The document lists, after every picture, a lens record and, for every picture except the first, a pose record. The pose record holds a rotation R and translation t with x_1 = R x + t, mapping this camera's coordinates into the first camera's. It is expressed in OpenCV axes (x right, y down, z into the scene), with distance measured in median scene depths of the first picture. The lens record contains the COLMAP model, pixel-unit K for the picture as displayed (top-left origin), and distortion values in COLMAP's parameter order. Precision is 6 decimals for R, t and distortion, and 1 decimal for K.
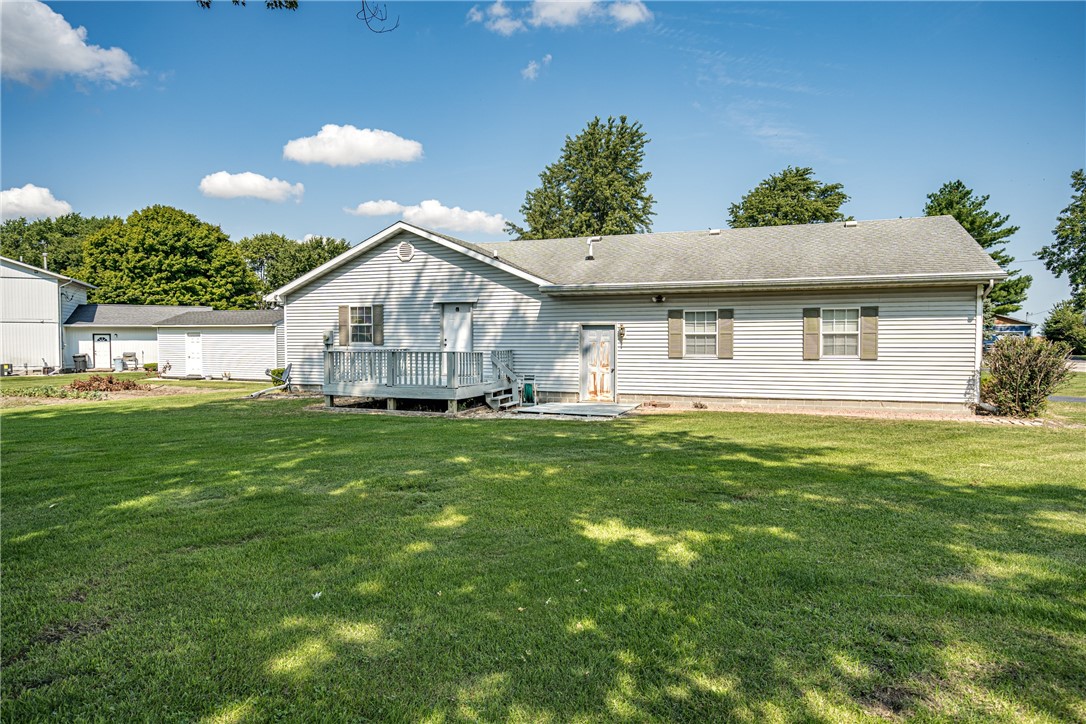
lens RADIAL K [[651.7, 0, 545.0], [0, 651.7, 359.1], [0, 0, 1]] dist [-0.013743, -0.000501]
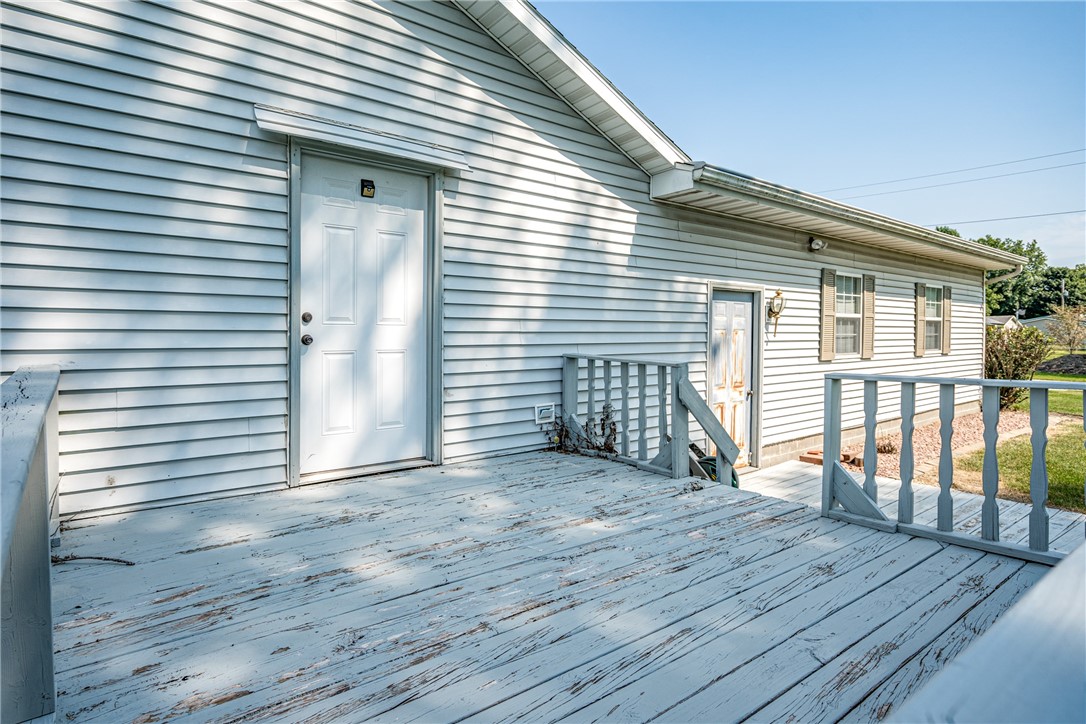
lens RADIAL K [[618.0, 0, 544.4], [0, 618.0, 350.9], [0, 0, 1]] dist [-0.007504, -0.000474]
pose [[0.492212, -0.020985, 0.870222, -0.320773], [0.025992, 0.999618, 0.009404, -0.019490], [-0.870087, 0.017990, 0.492569, 0.892781]]
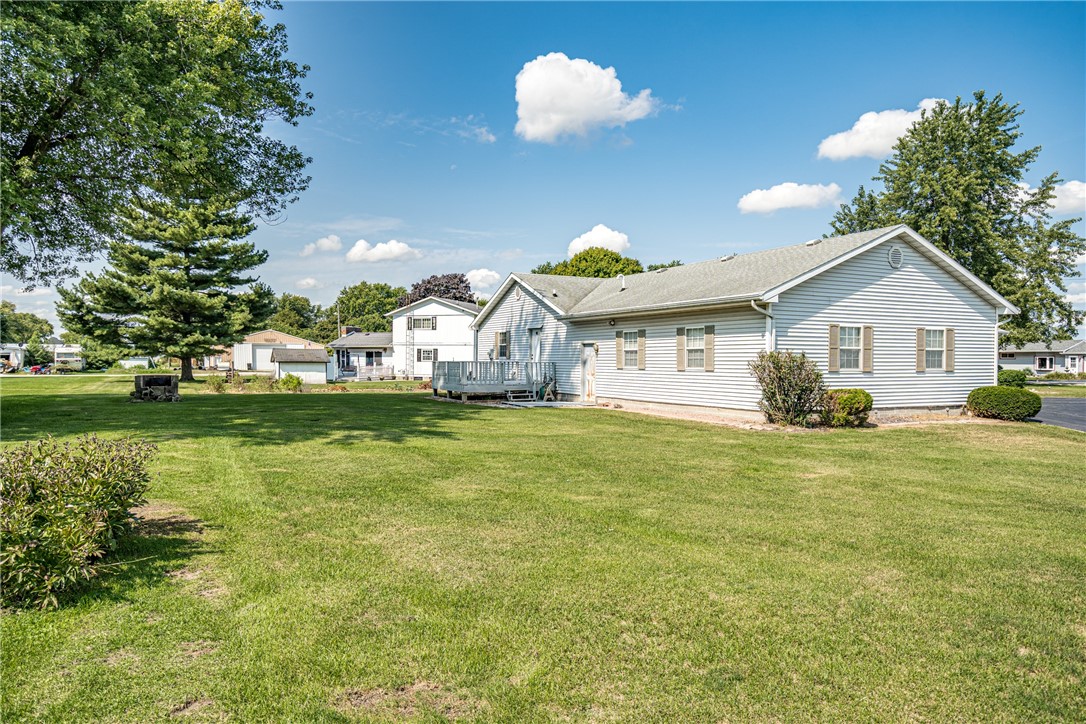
lens RADIAL K [[725.9, 0, 541.7], [0, 725.9, 362.3], [0, 0, 1]] dist [-0.001002, -0.000075]
pose [[0.737671, 0.007230, -0.675122, 0.981297], [-0.025018, 0.999549, -0.016633, 0.012289], [0.674697, 0.029160, 0.737519, -0.140680]]
